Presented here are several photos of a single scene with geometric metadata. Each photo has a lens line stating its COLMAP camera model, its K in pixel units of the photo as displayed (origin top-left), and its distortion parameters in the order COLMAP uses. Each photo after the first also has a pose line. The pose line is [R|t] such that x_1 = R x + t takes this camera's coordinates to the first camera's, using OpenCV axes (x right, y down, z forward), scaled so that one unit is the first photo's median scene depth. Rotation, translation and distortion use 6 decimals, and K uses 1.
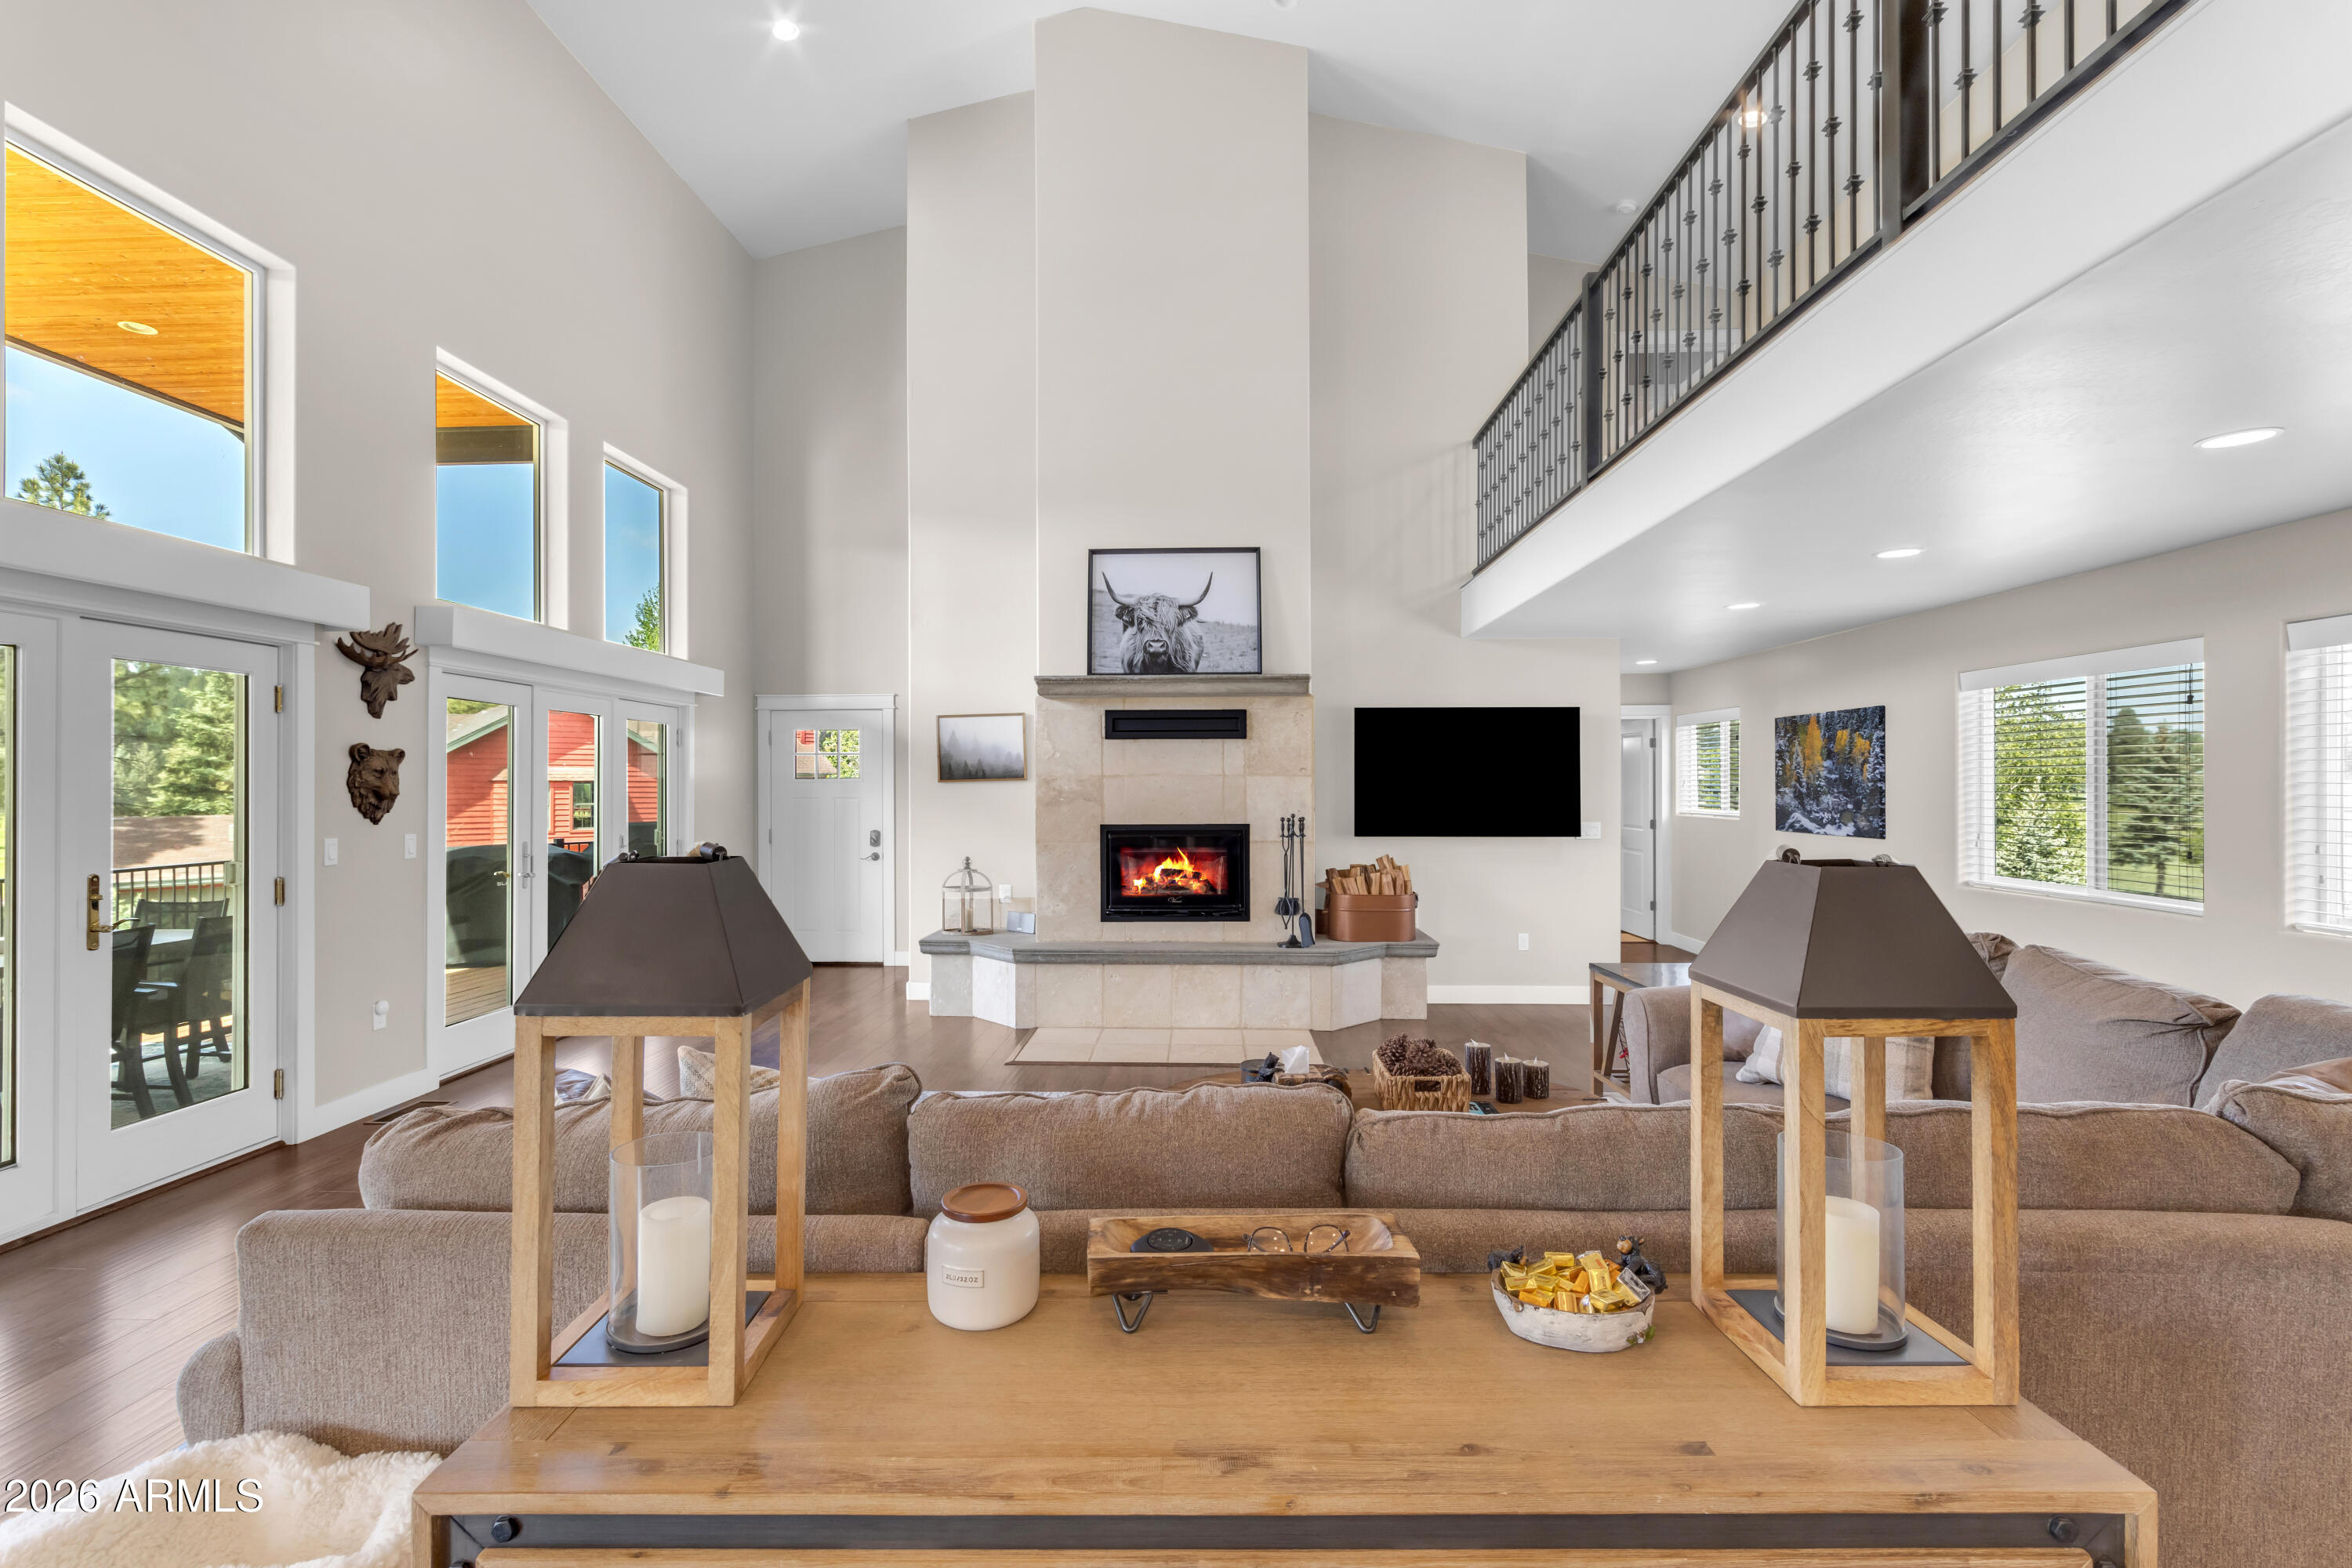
lens RADIAL K [[1093.0, 0, 1165.7], [0, 1093.0, 779.5], [0, 0, 1]] dist [0.000487, 0.001304]
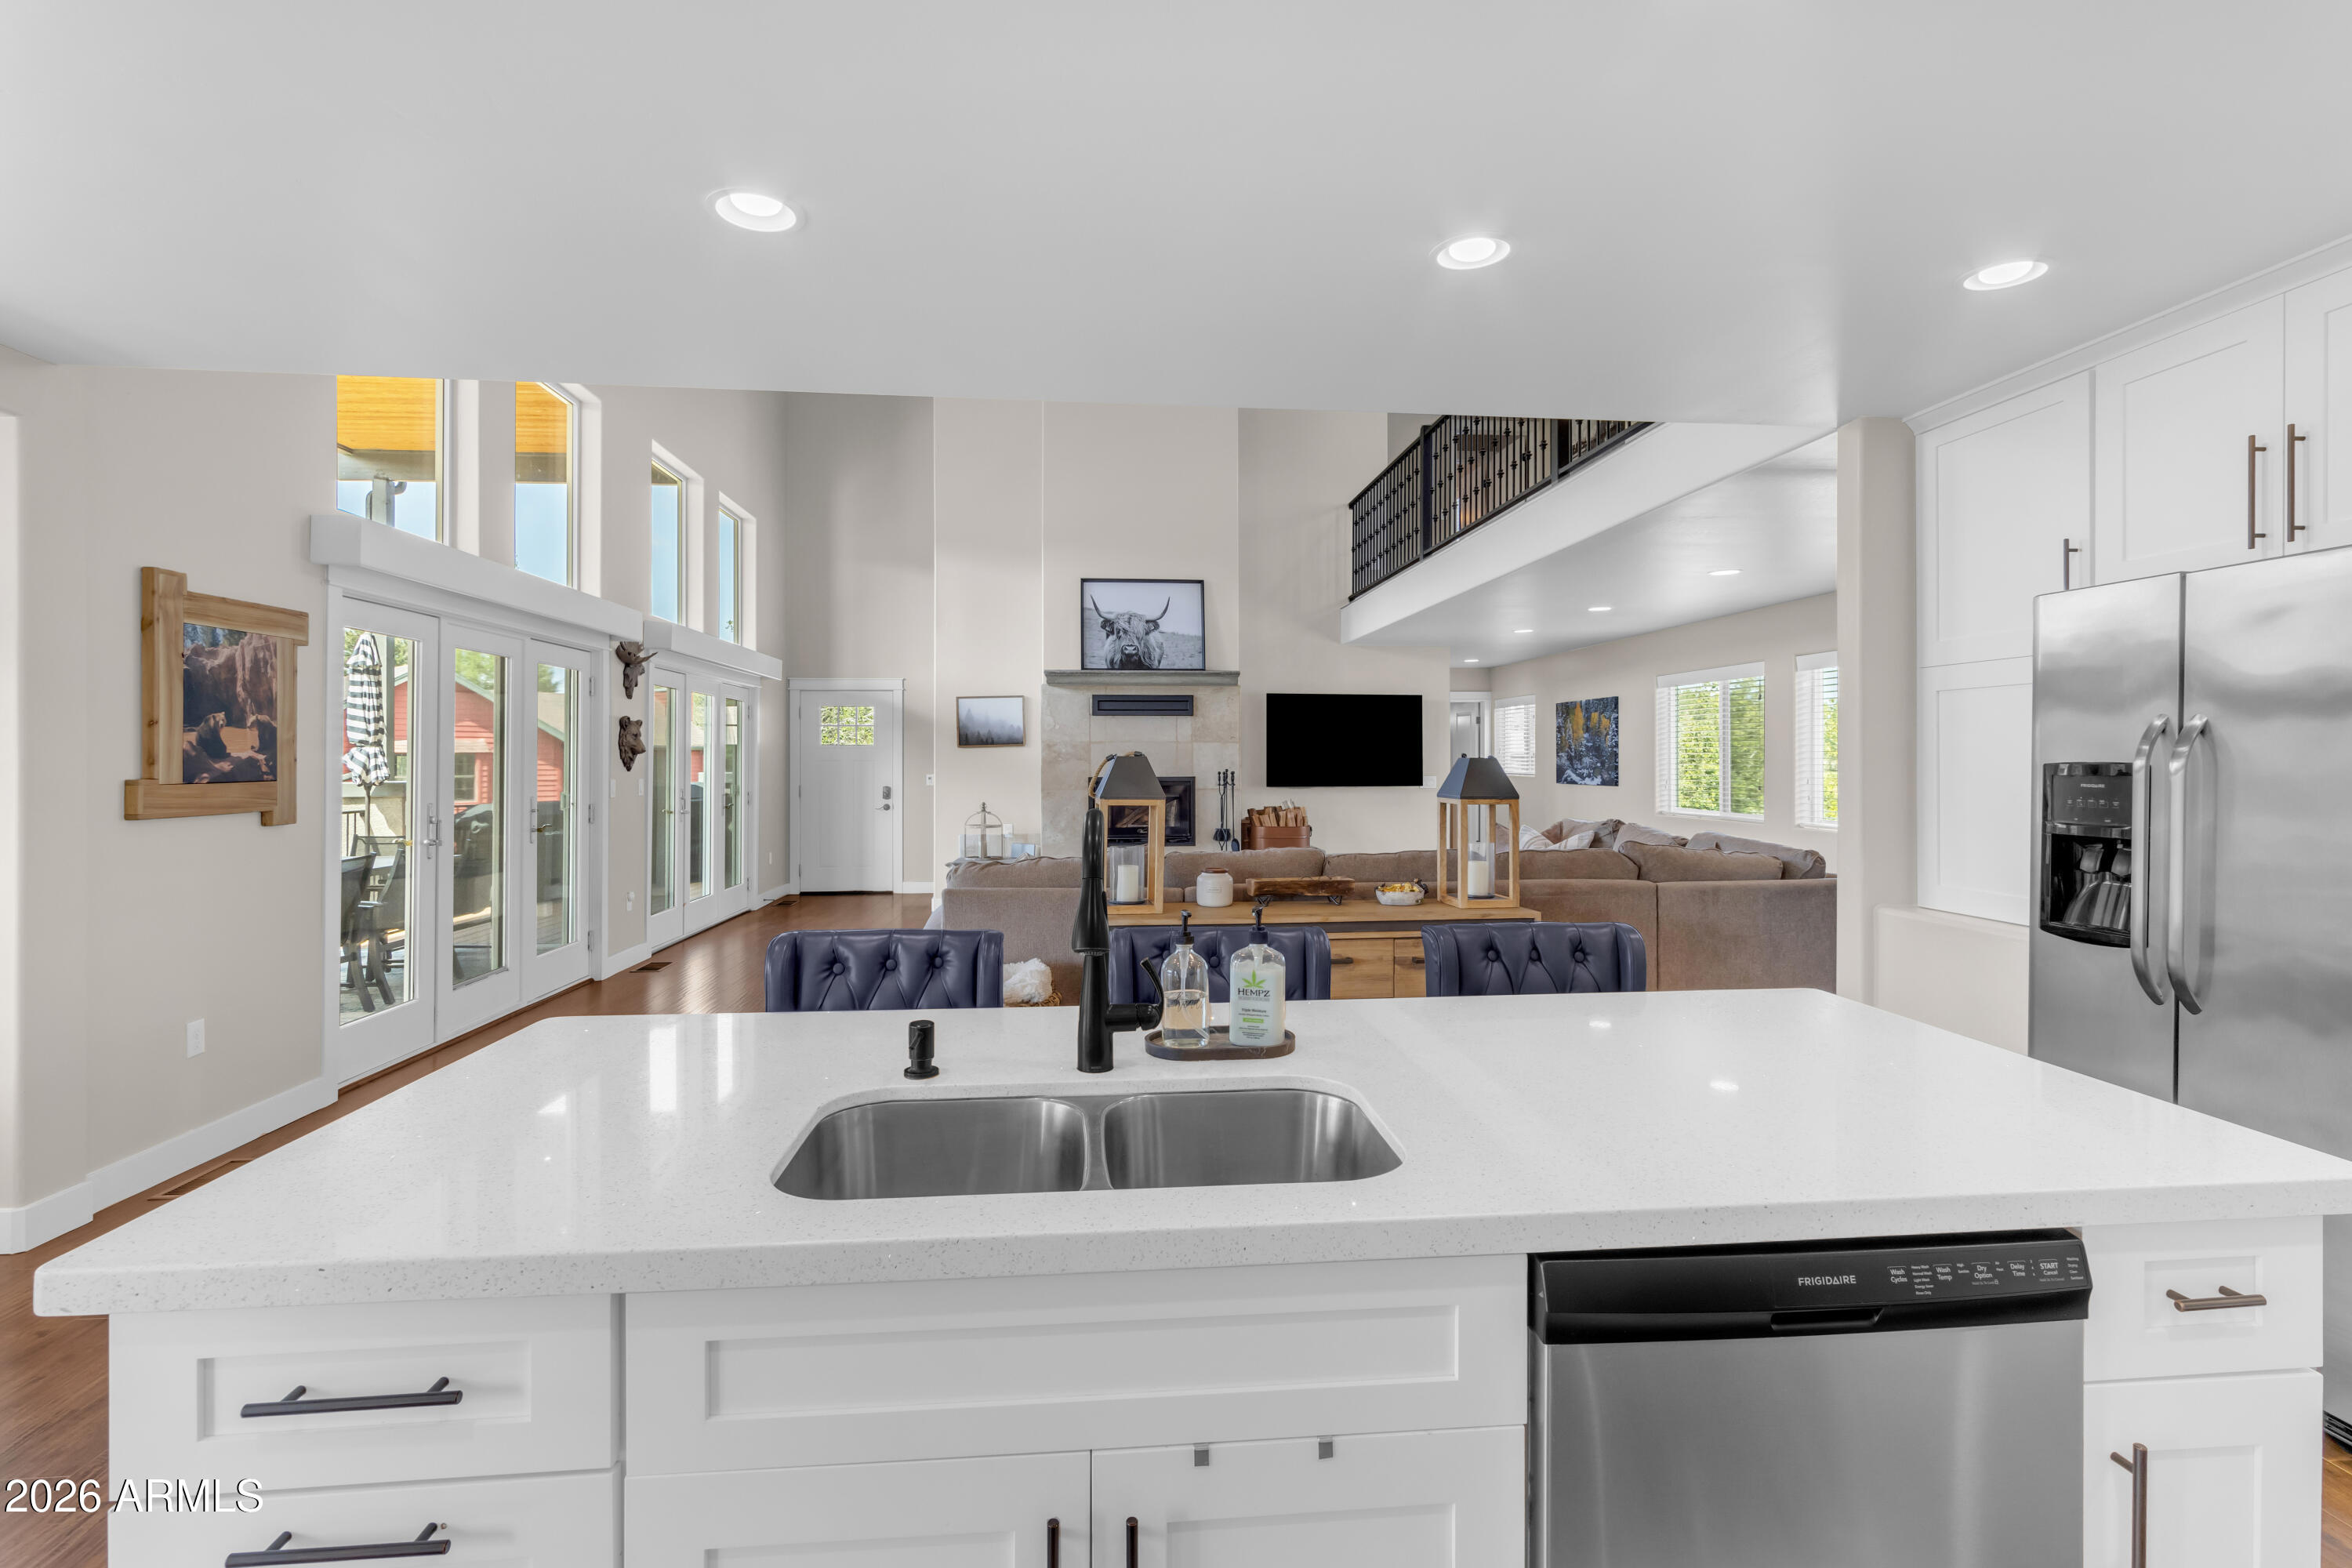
lens RADIAL K [[1093.0, 0, 1188.1], [0, 1093.0, 758.6], [0, 0, 1]] dist [0.000487, 0.001304]
pose [[0.990169, 0.000782, 0.139877, -0.129033], [-0.001258, 0.999994, 0.003311, 0.012791], [-0.139874, -0.003455, 0.990163, -0.389137]]
